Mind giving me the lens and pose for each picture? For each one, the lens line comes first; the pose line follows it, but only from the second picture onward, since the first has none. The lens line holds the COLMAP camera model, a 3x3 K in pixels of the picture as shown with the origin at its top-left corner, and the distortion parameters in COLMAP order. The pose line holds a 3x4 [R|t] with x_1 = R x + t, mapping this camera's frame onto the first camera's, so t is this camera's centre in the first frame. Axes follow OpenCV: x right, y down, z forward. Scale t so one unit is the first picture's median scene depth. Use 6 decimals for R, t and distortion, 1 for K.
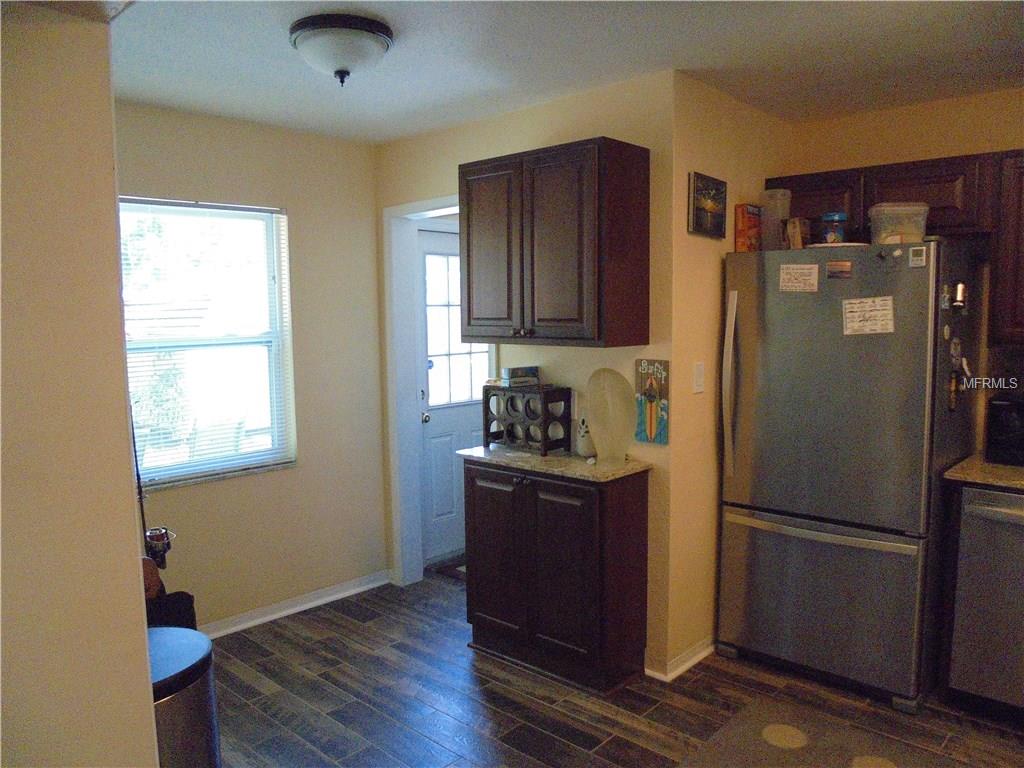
lens RADIAL K [[769.5, 0, 511.9], [0, 769.5, 387.7], [0, 0, 1]] dist [-0.075085, 0.019461]
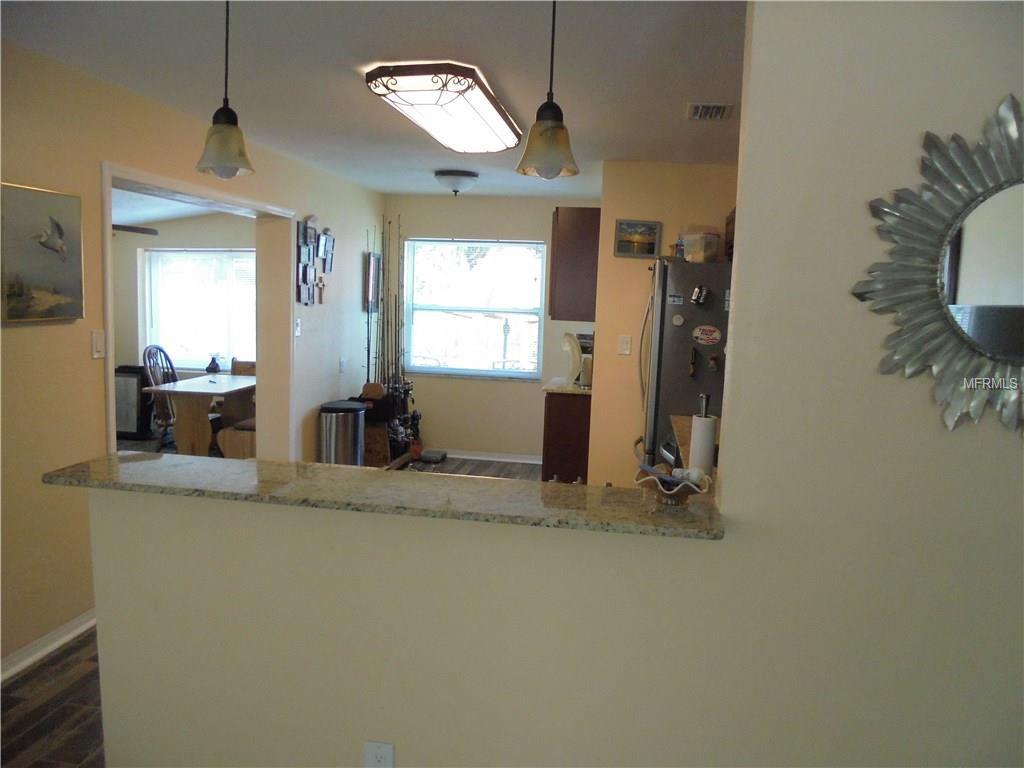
lens RADIAL K [[769.5, 0, 513.1], [0, 769.5, 385.6], [0, 0, 1]] dist [-0.075085, 0.019461]
pose [[0.573022, 0.131639, -0.808899, 1.477008], [-0.136789, 0.988532, 0.063971, 0.002749], [0.808044, 0.073992, 0.584457, -0.146463]]
